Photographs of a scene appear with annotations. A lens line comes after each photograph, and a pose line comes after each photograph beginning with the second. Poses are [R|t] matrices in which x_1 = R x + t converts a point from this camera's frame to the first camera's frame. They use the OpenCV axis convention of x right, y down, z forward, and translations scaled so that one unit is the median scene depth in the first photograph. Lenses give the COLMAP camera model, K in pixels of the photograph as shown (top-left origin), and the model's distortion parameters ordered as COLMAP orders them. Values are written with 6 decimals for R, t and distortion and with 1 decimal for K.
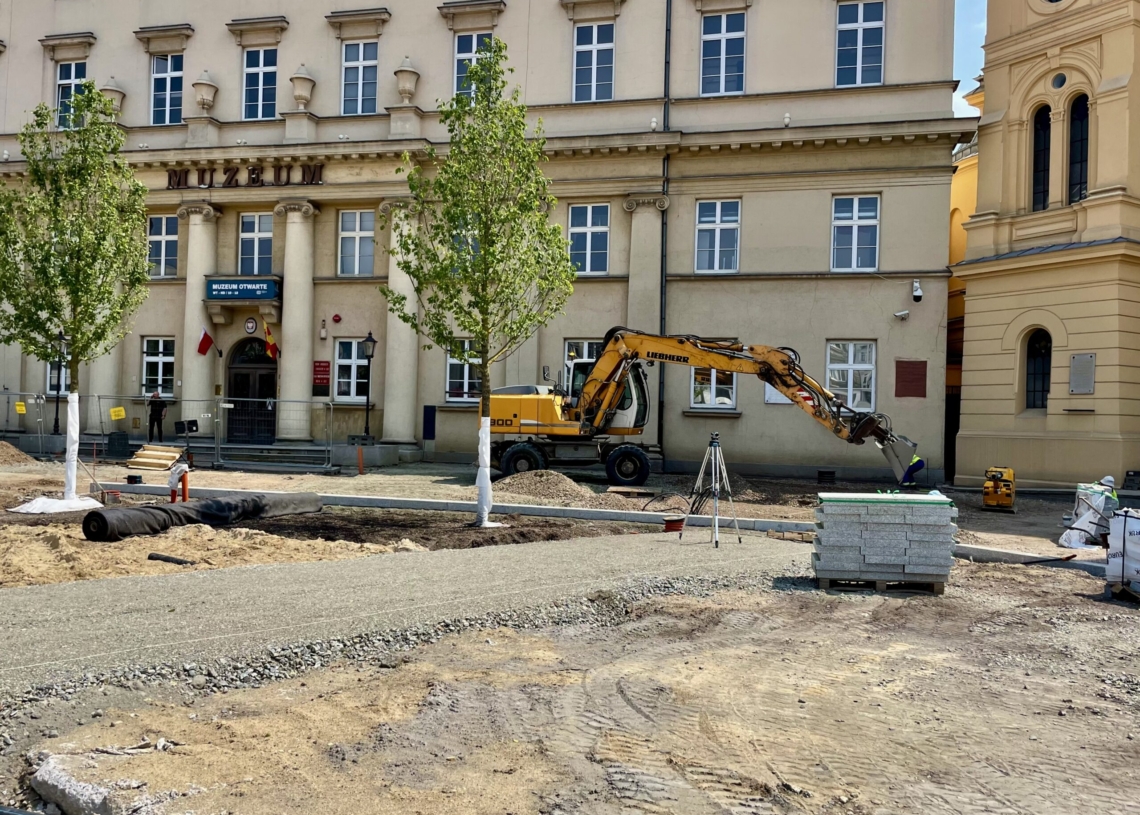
lens RADIAL K [[951.8, 0, 561.8], [0, 951.8, 408.1], [0, 0, 1]] dist [0.052872, -0.052128]
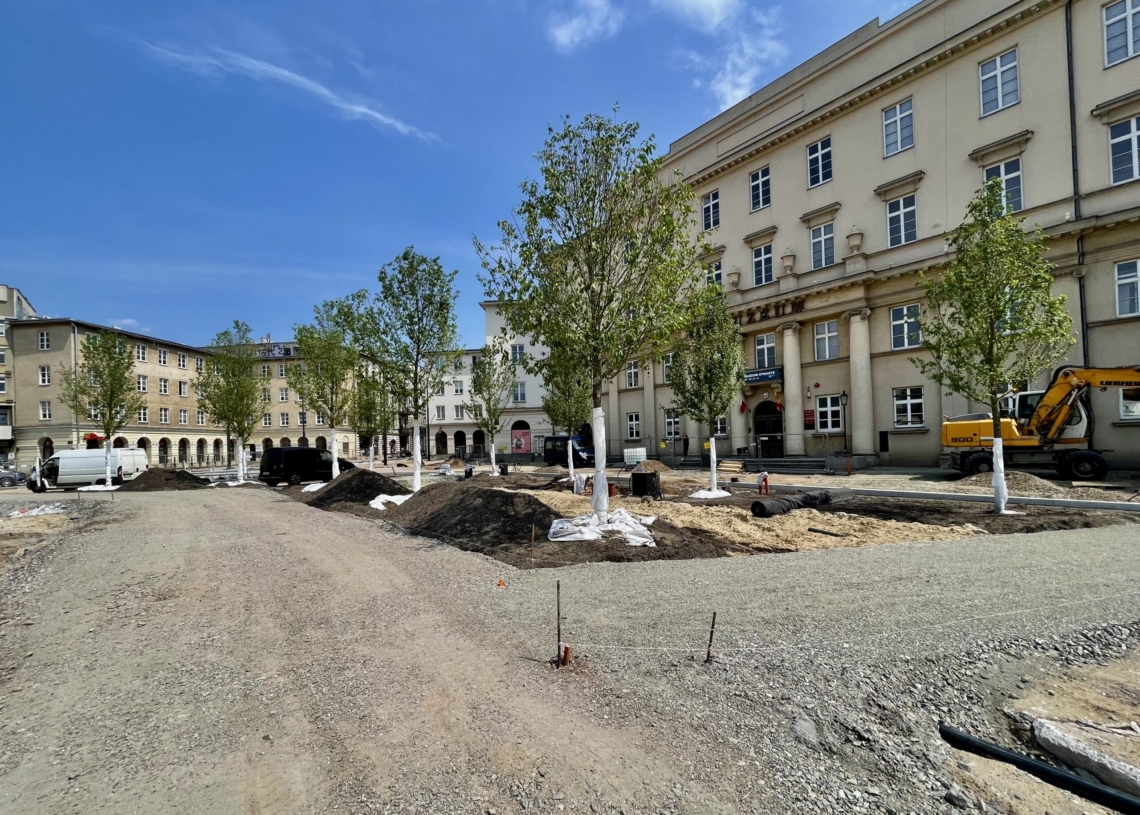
lens RADIAL K [[475.3, 0, 575.1], [0, 475.3, 444.0], [0, 0, 1]] dist [-0.014740, -0.000073]
pose [[0.809268, -0.048793, -0.585410, -0.097413], [0.055733, 0.998427, -0.006172, -0.005656], [0.584790, -0.027632, 0.810714, 0.032735]]
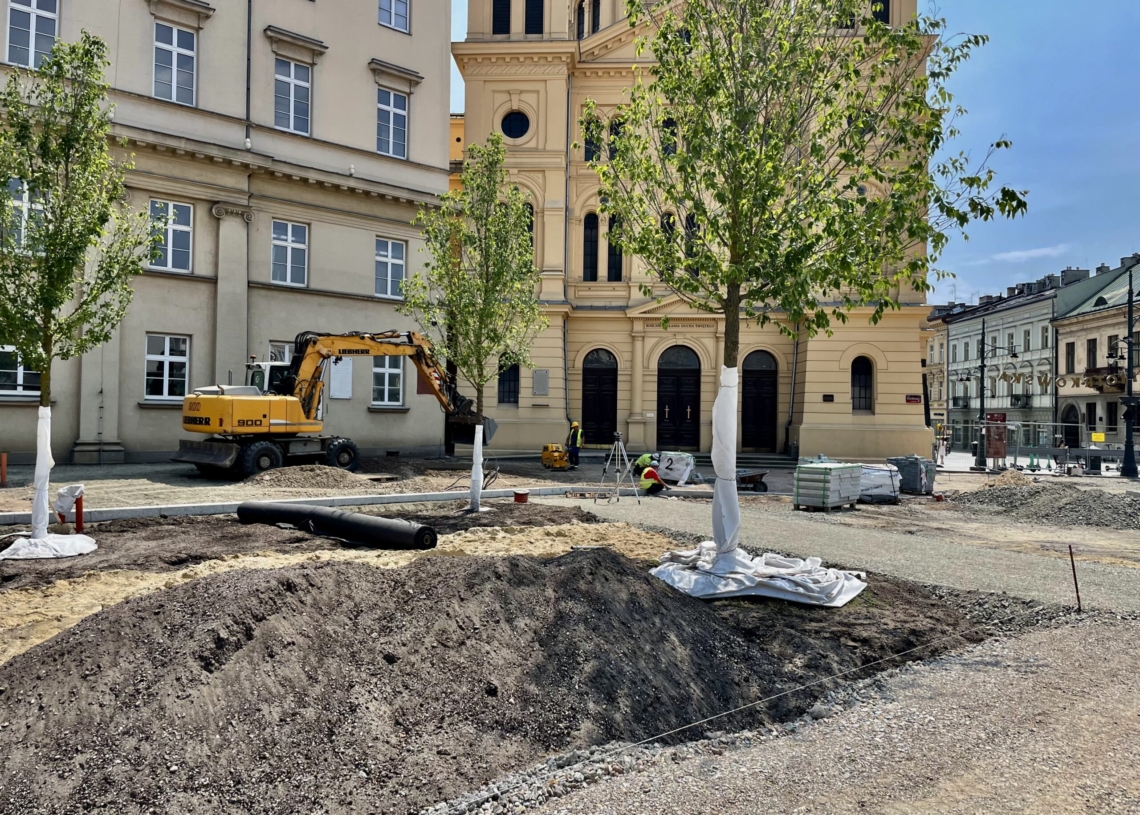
lens RADIAL K [[870.6, 0, 554.3], [0, 870.6, 397.7], [0, 0, 1]] dist [0.064555, -0.083794]
pose [[0.575592, 0.004025, 0.817727, -0.506169], [-0.009636, 0.999952, 0.001861, -0.011088], [-0.817681, -0.008951, 0.575603, 0.125530]]
